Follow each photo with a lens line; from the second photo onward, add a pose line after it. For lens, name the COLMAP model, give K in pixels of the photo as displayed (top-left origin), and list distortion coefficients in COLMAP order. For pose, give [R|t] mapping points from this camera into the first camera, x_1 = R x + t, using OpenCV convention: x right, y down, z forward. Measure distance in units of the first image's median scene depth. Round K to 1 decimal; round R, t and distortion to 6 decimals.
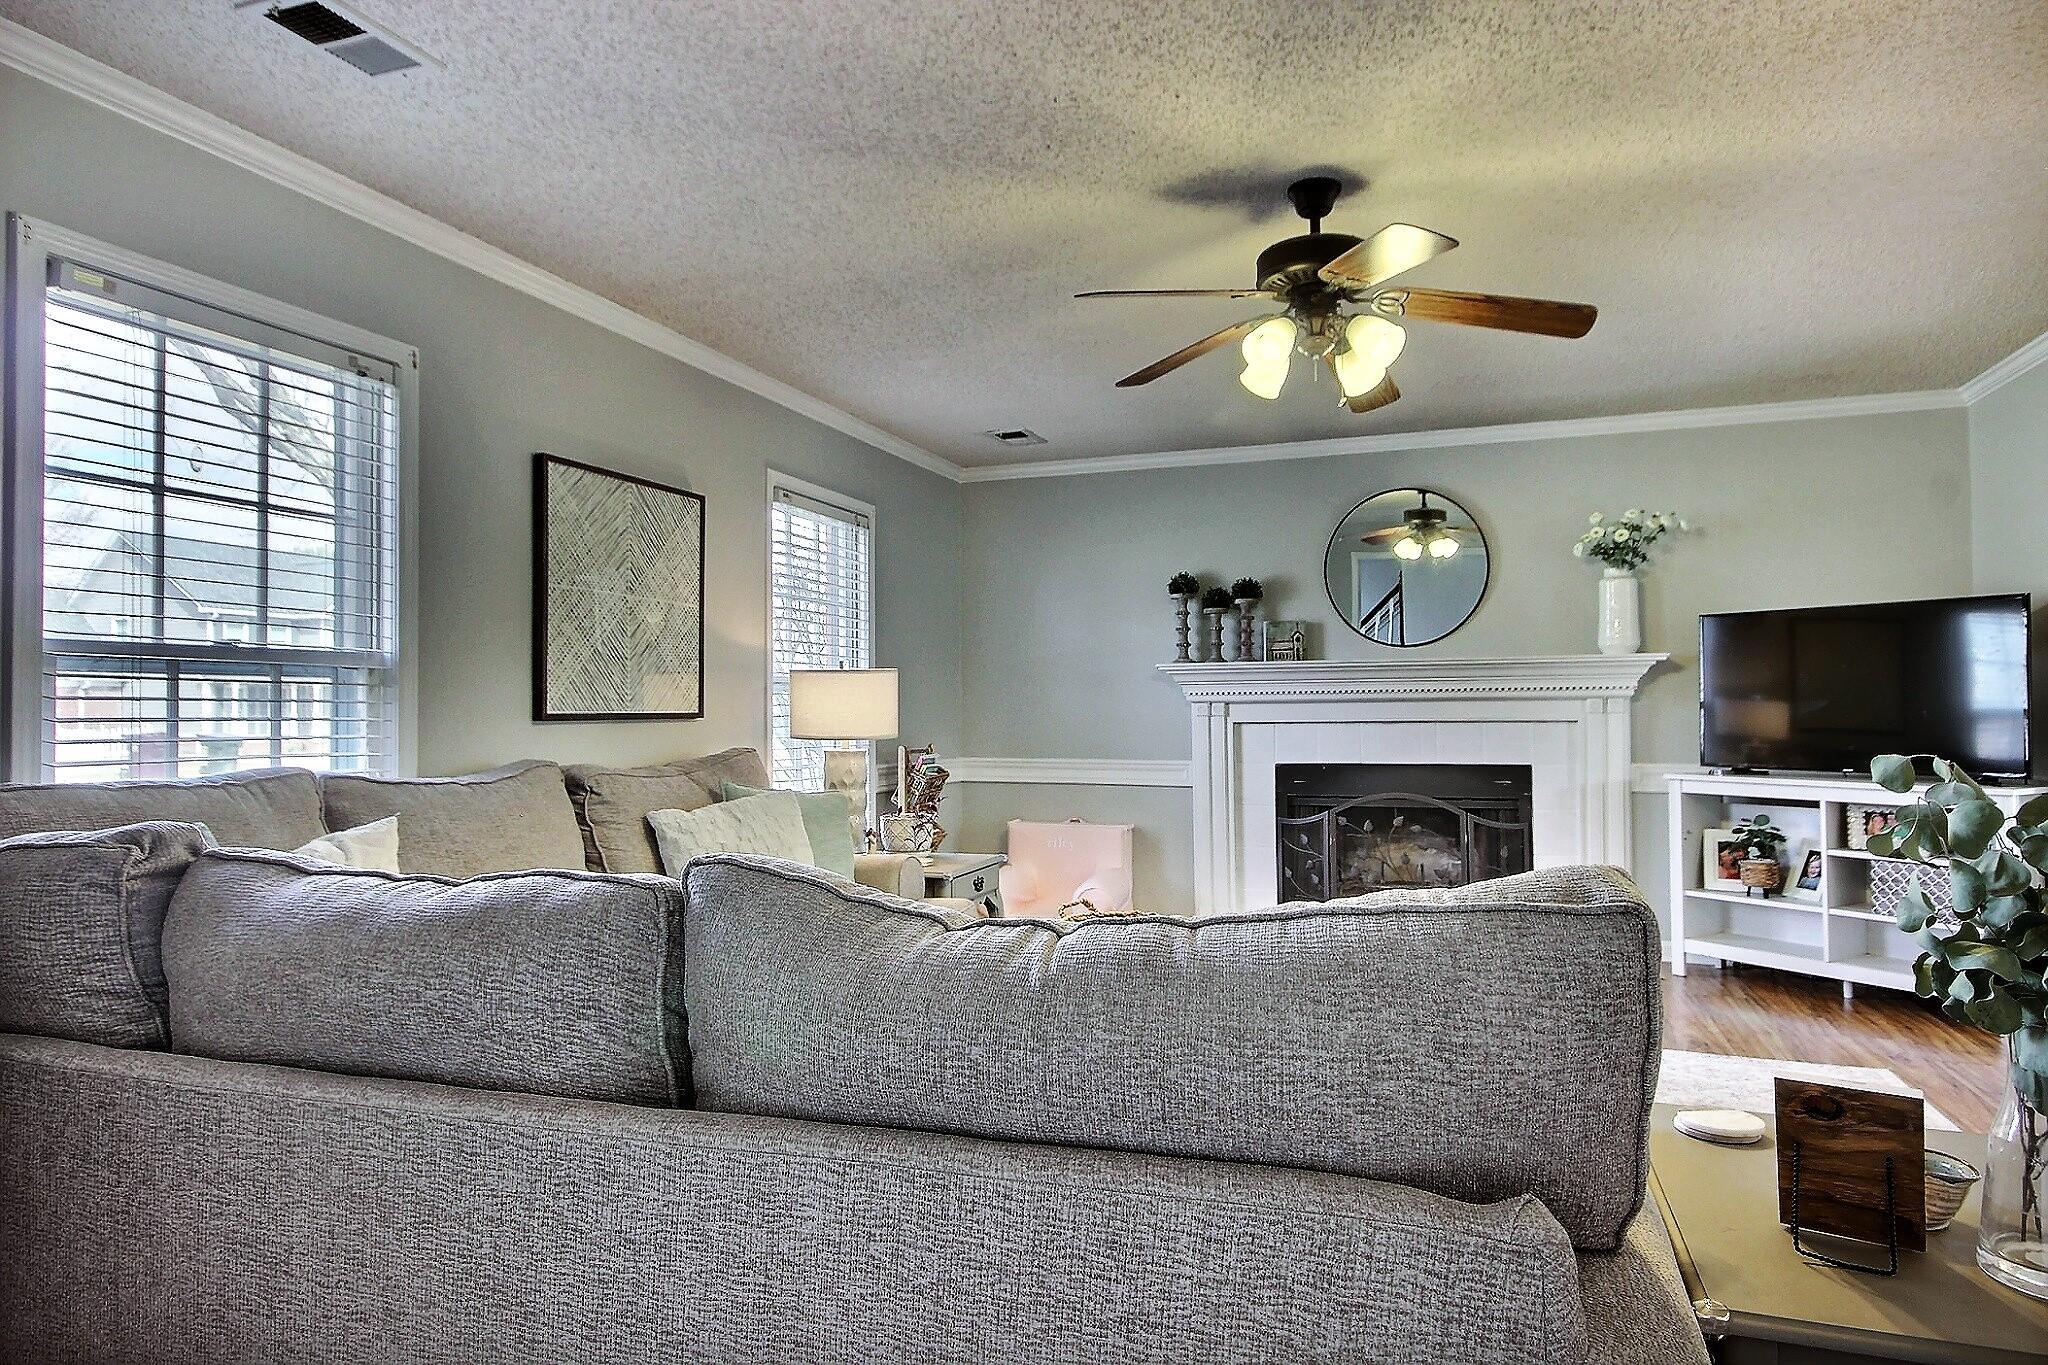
lens RADIAL K [[1231.0, 0, 1029.6], [0, 1231.0, 683.7], [0, 0, 1]] dist [0.025462, 0.001964]
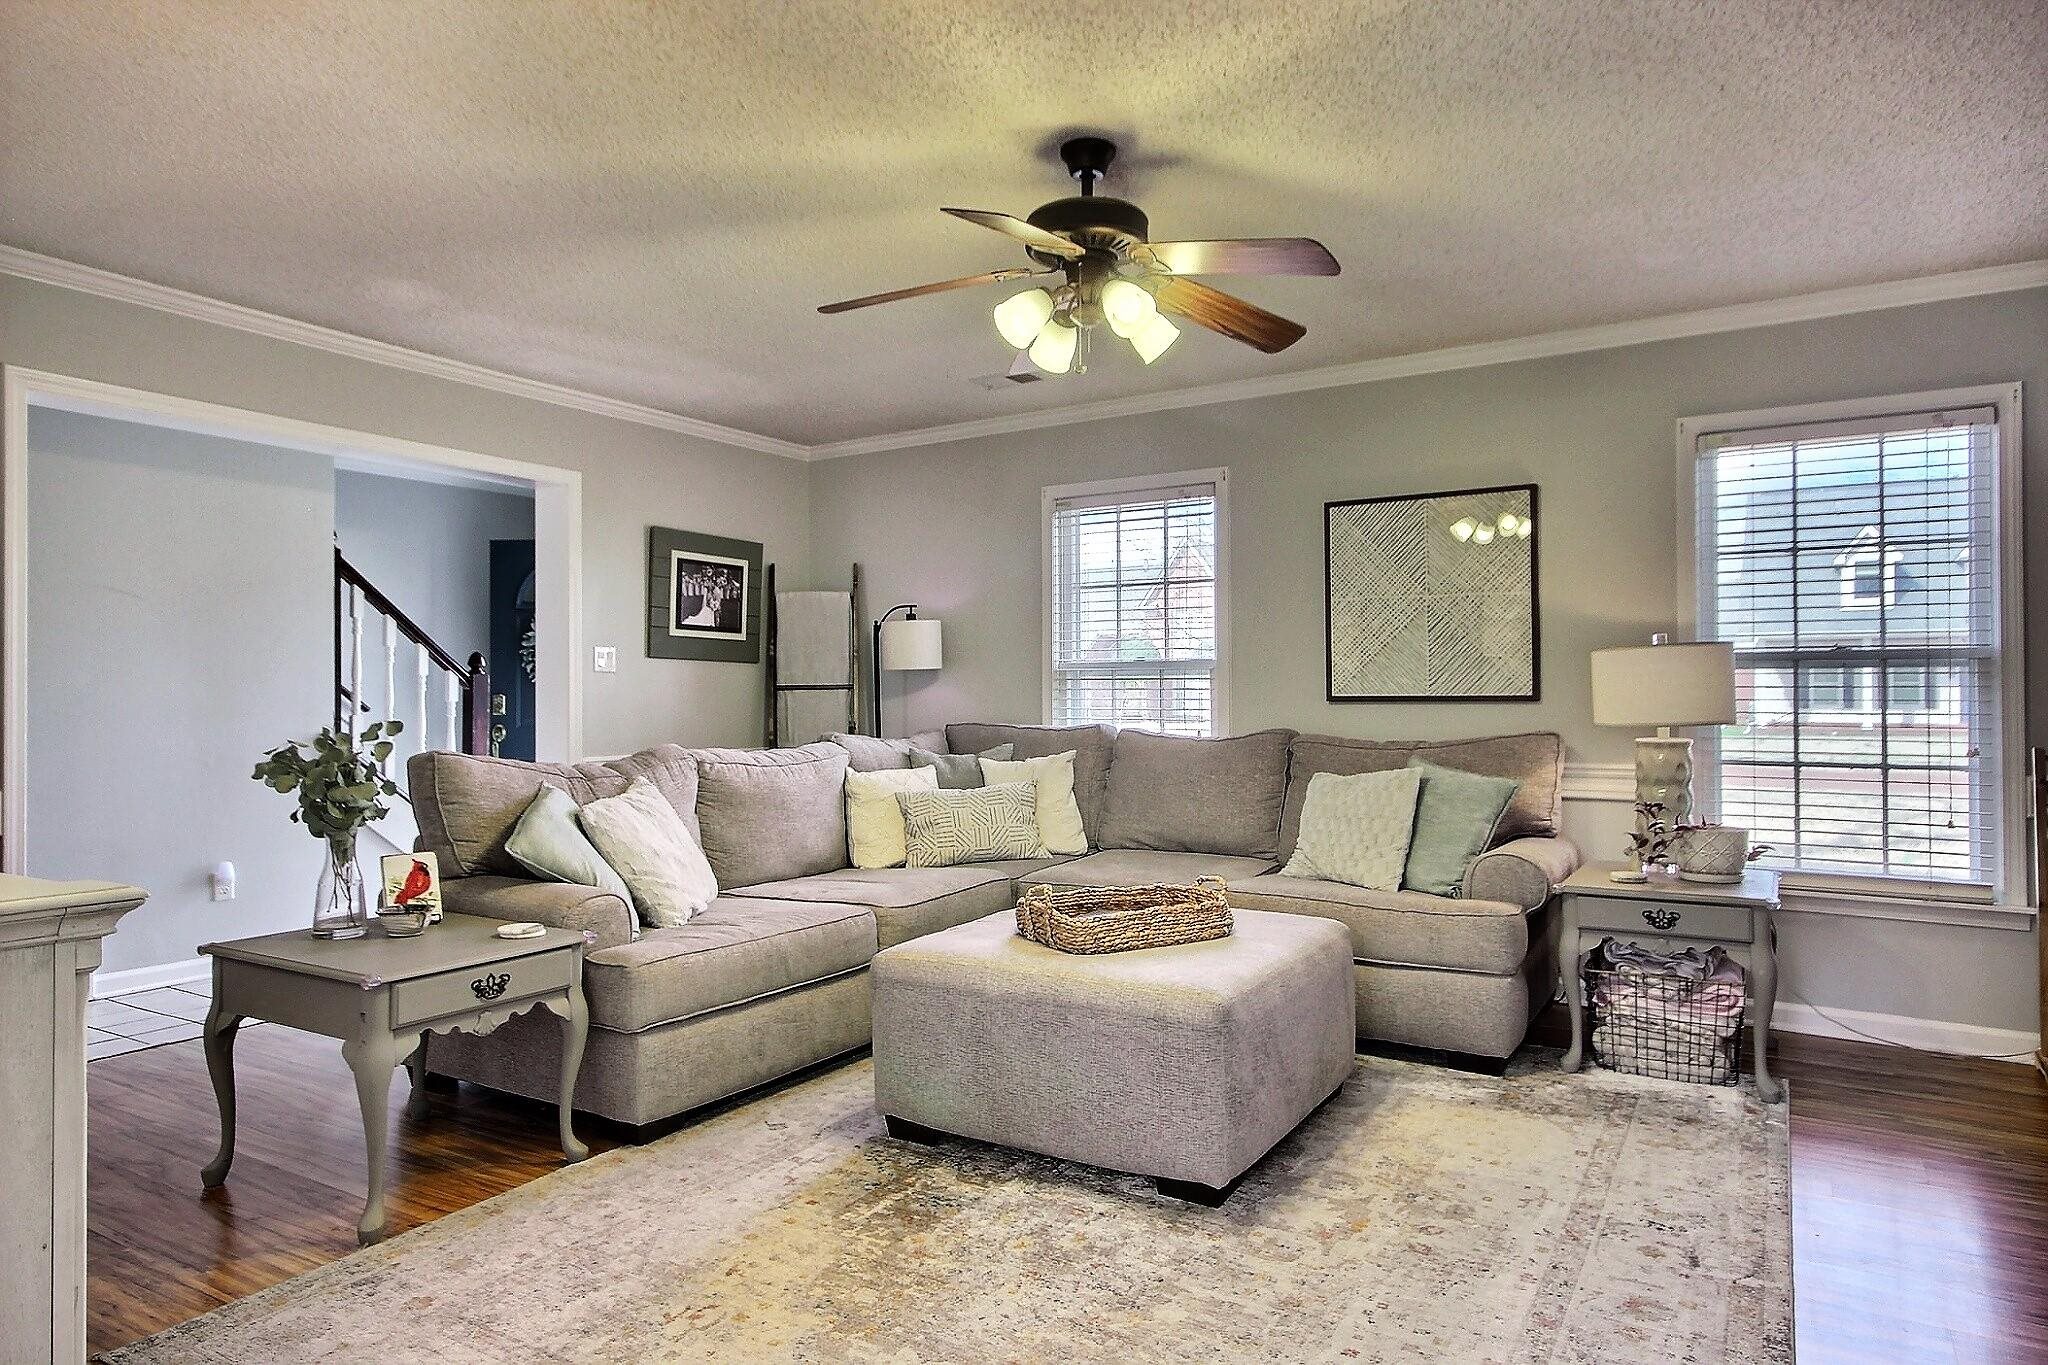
lens RADIAL K [[1231.0, 0, 1031.7], [0, 1231.0, 688.9], [0, 0, 1]] dist [0.025462, 0.001964]
pose [[-0.200876, -0.011192, -0.979553, 0.983064], [0.020720, 0.999662, -0.015671, 0.030084], [0.979397, -0.023444, -0.200577, 0.949842]]
